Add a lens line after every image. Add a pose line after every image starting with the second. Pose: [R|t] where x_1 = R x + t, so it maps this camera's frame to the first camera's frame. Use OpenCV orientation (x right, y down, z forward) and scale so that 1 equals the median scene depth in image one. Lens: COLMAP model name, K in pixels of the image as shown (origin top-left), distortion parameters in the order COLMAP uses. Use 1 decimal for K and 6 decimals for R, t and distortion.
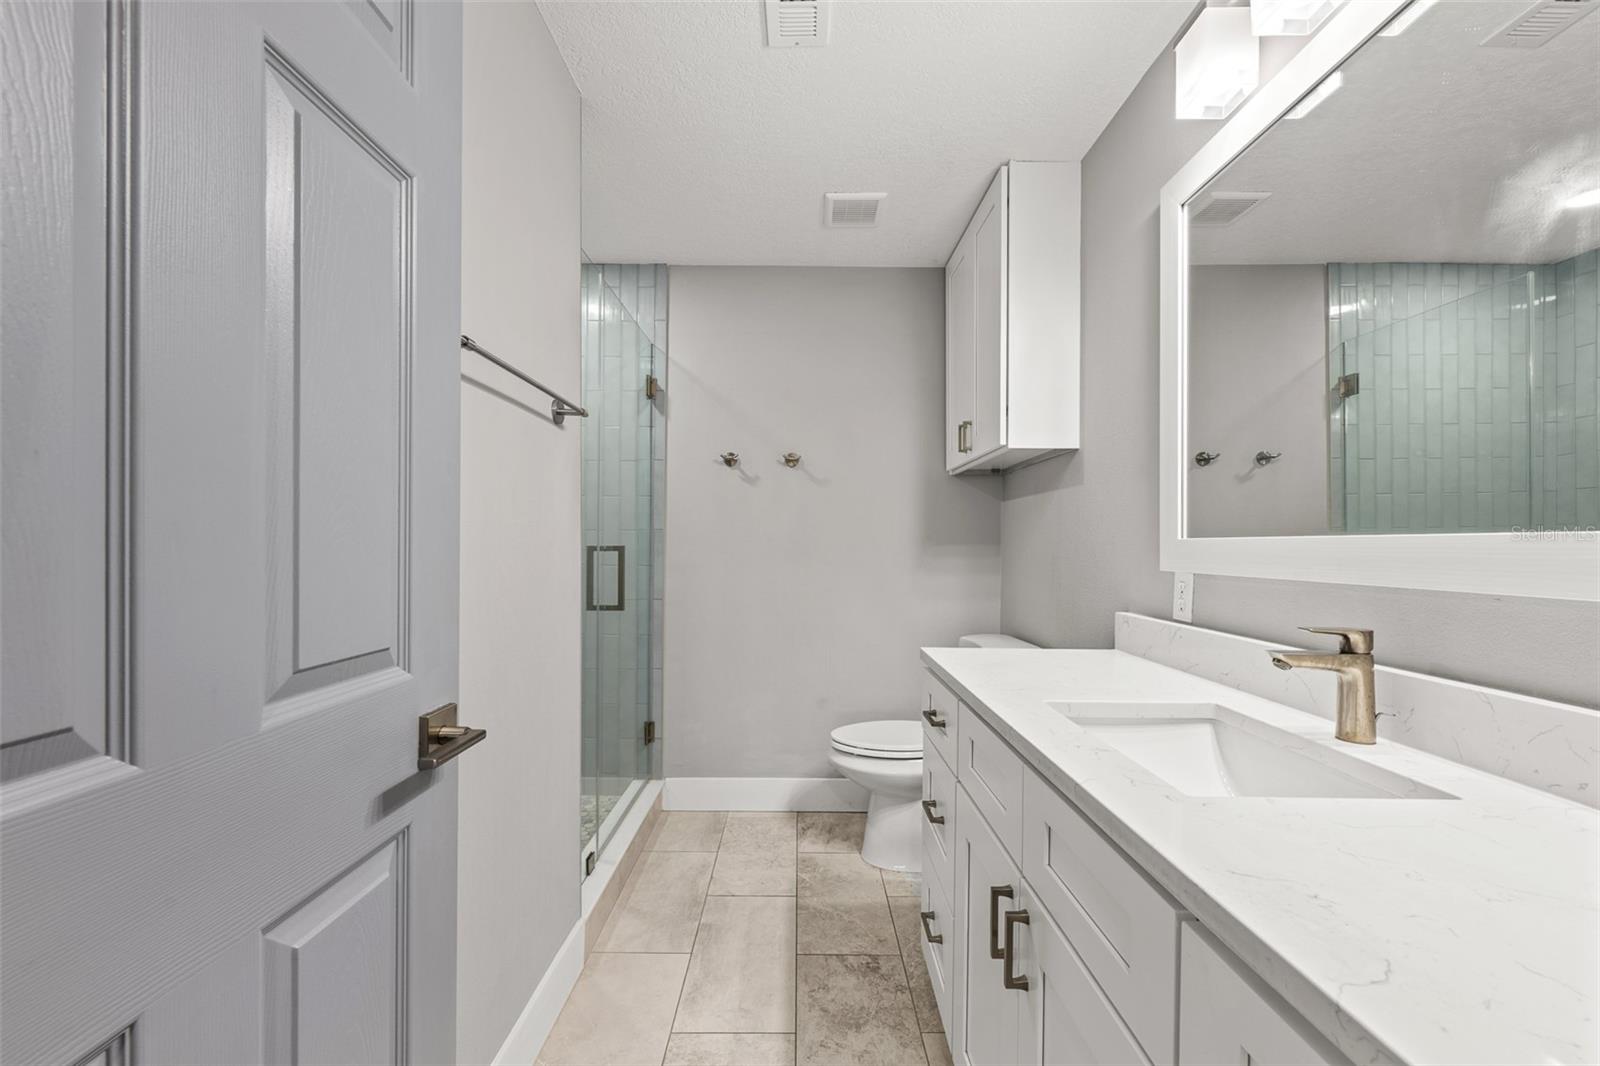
lens RADIAL K [[637.1, 0, 801.2], [0, 637.1, 539.2], [0, 0, 1]] dist [-0.000592, 0.000302]
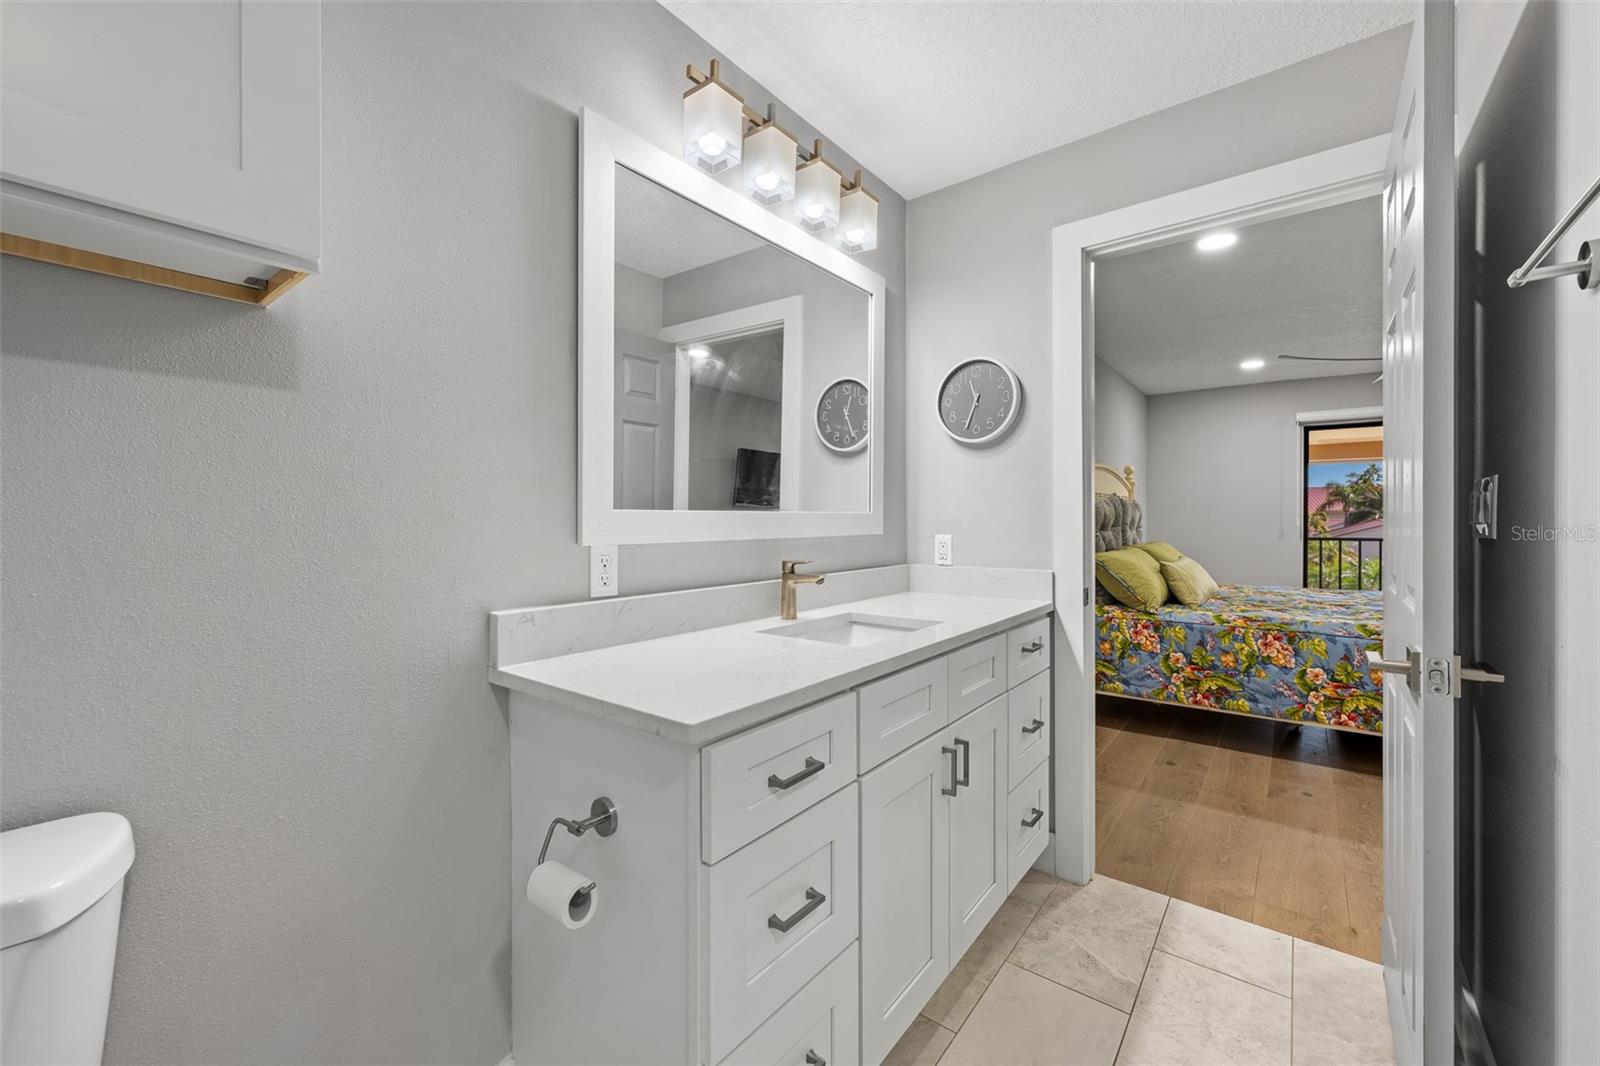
lens RADIAL K [[641.0, 0, 802.3], [0, 641.0, 517.1], [0, 0, 1]] dist [-0.000789, 0.000139]
pose [[-0.786721, -0.002167, 0.617305, -0.155339], [-0.003163, 0.999995, -0.000521, 0.007046], [-0.617301, -0.002362, -0.786724, 1.114275]]
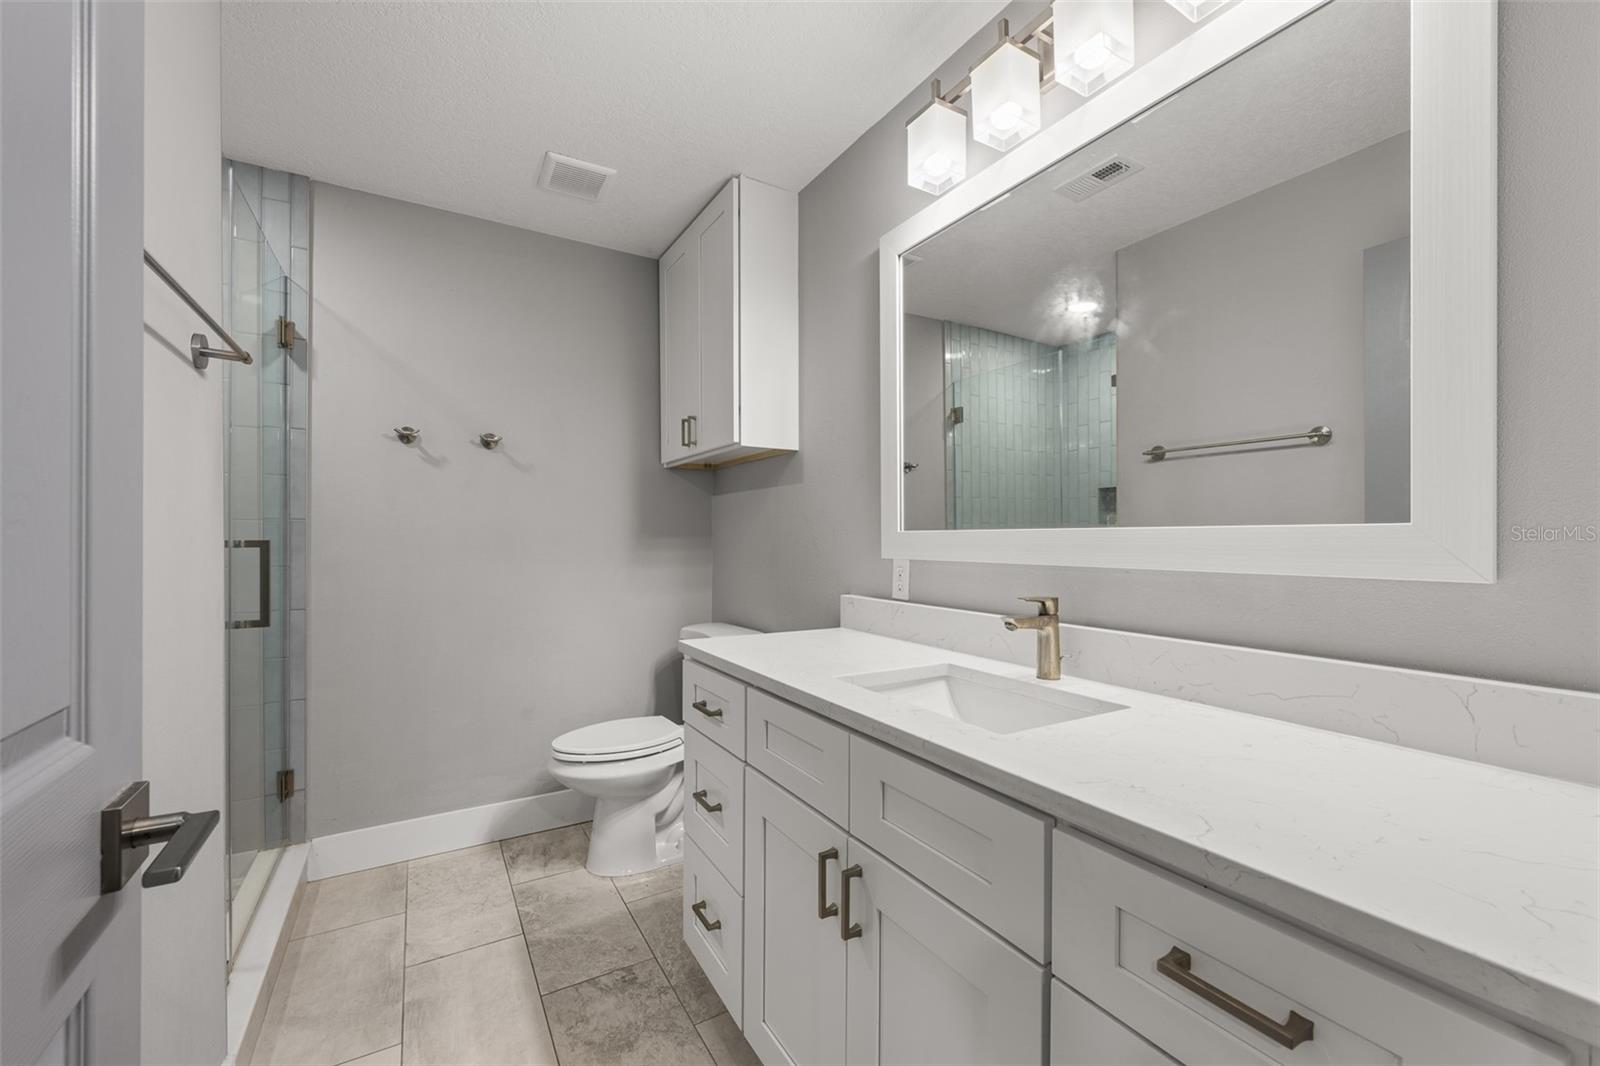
lens RADIAL K [[637.0, 0, 798.9], [0, 637.0, 530.8], [0, 0, 1]] dist [-0.000749, 0.000280]
pose [[0.861024, 0.001144, 0.508563, -0.130108], [-0.000404, 0.999999, -0.001566, 0.000050], [-0.508564, 0.001143, 0.861024, 0.039888]]
